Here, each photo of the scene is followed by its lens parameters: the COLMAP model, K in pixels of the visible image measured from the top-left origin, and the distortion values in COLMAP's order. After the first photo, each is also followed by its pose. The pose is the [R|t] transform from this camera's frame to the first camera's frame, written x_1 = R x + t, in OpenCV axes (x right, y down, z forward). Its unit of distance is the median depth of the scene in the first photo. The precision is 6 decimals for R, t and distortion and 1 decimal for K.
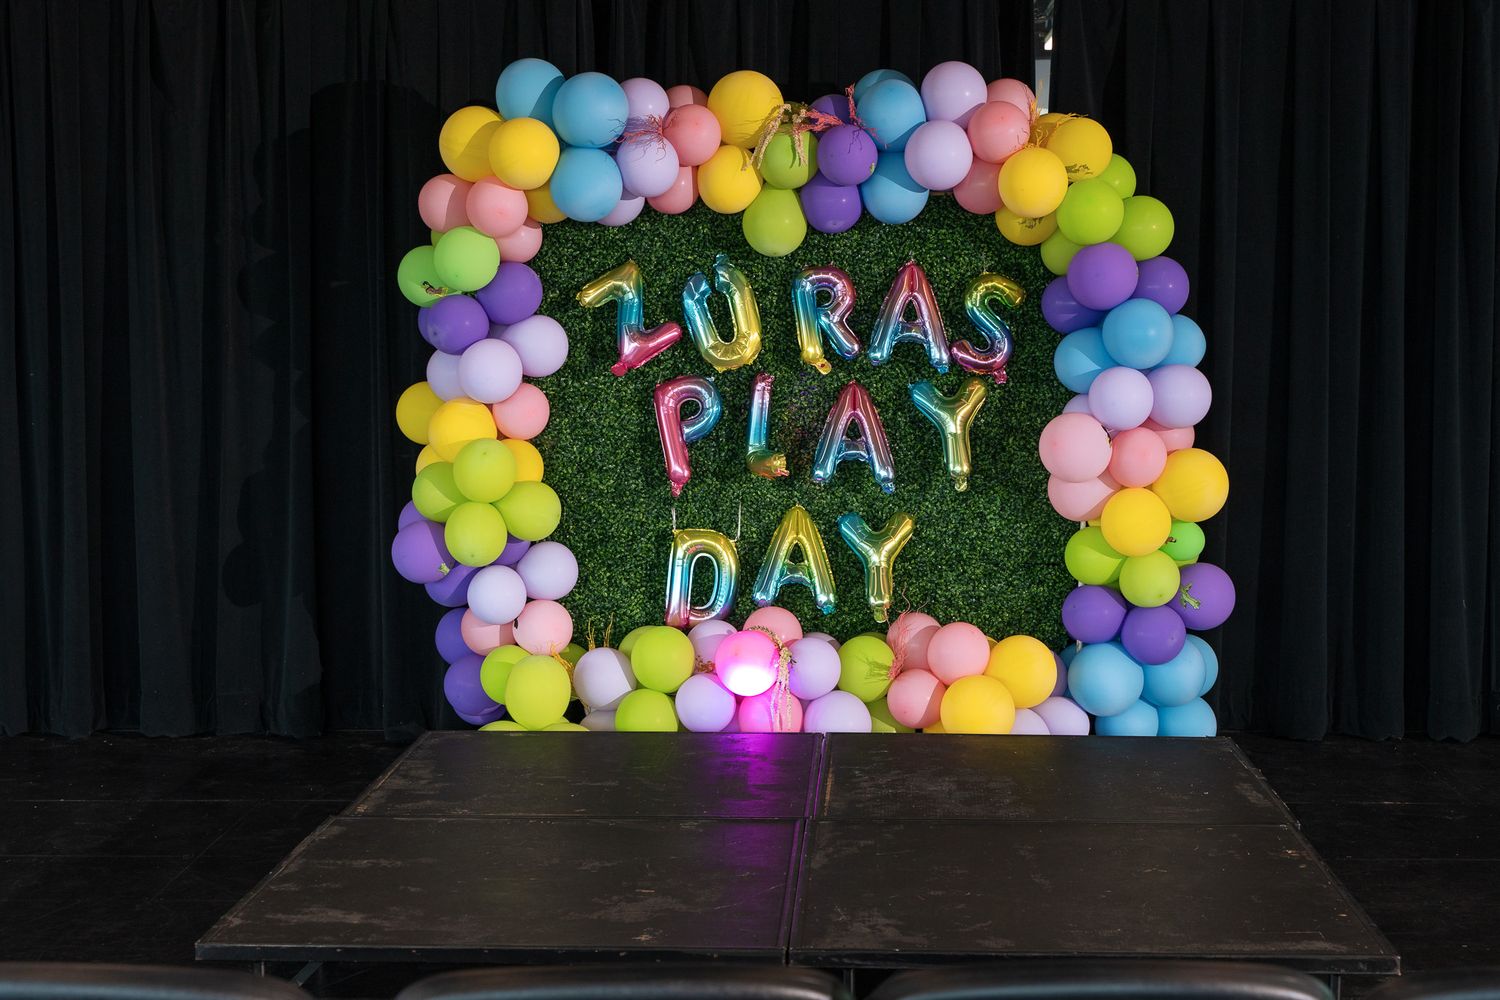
lens RADIAL K [[2312.2, 0, 742.9], [0, 2312.2, 494.0], [0, 0, 1]] dist [0.048854, 0.000000]
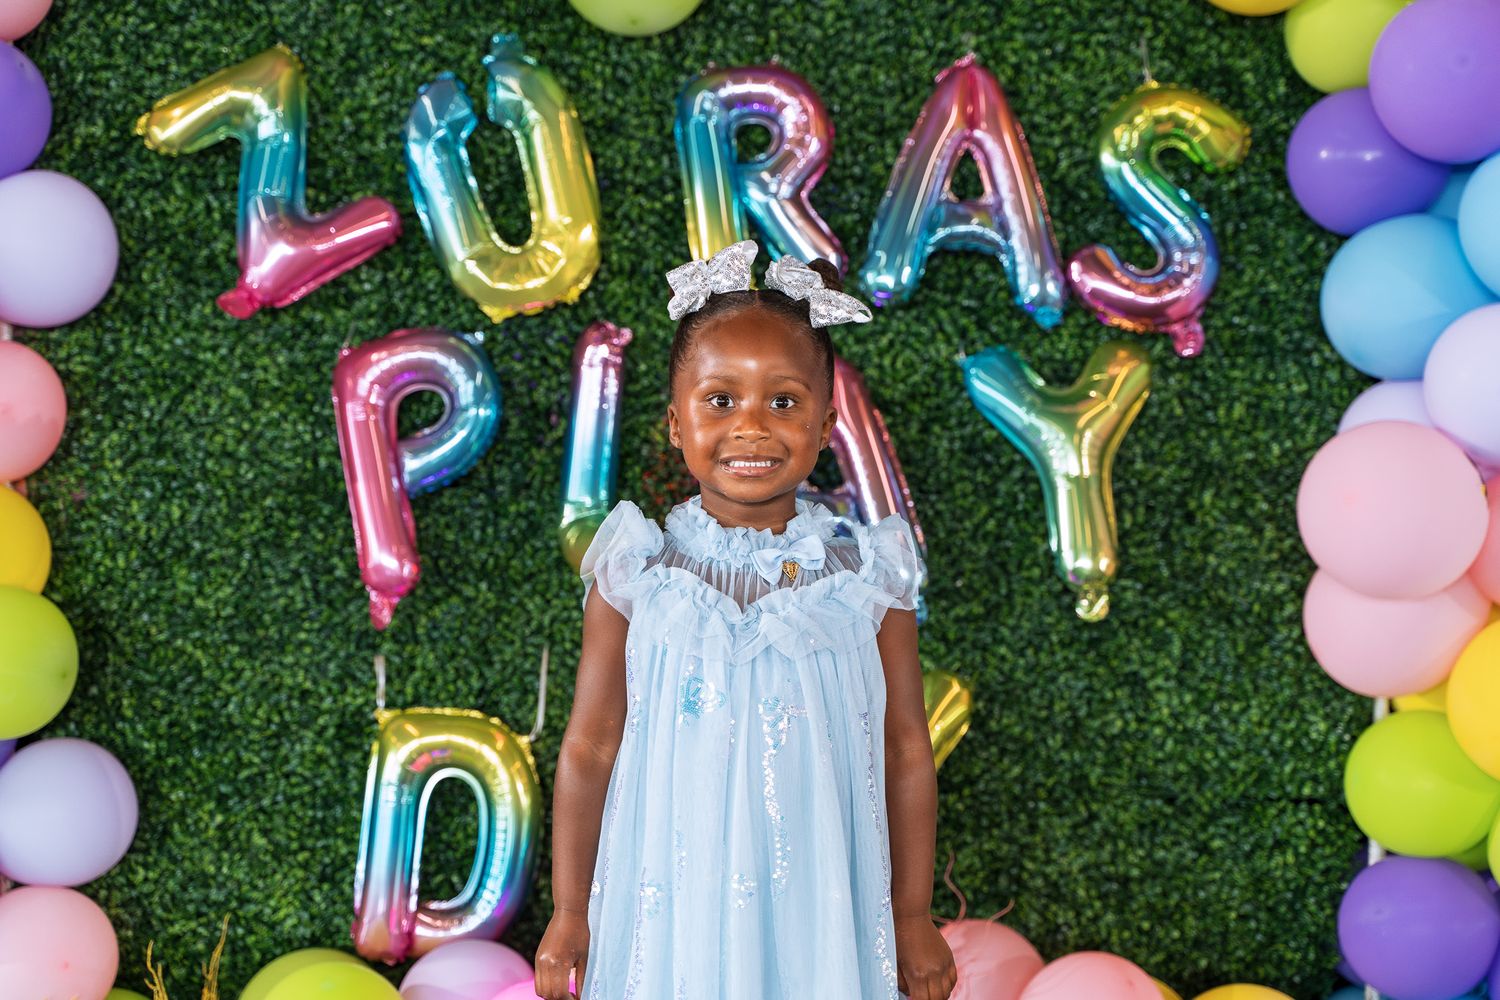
lens RADIAL K [[2497.9, 0, 758.4], [0, 2497.9, 495.2], [0, 0, 1]] dist [0.042668, 0.000000]
pose [[0.999614, 0.009035, 0.026258, 0.024669], [-0.007623, 0.998544, -0.053400, 0.000727], [-0.026703, 0.053179, 0.998228, 0.561657]]
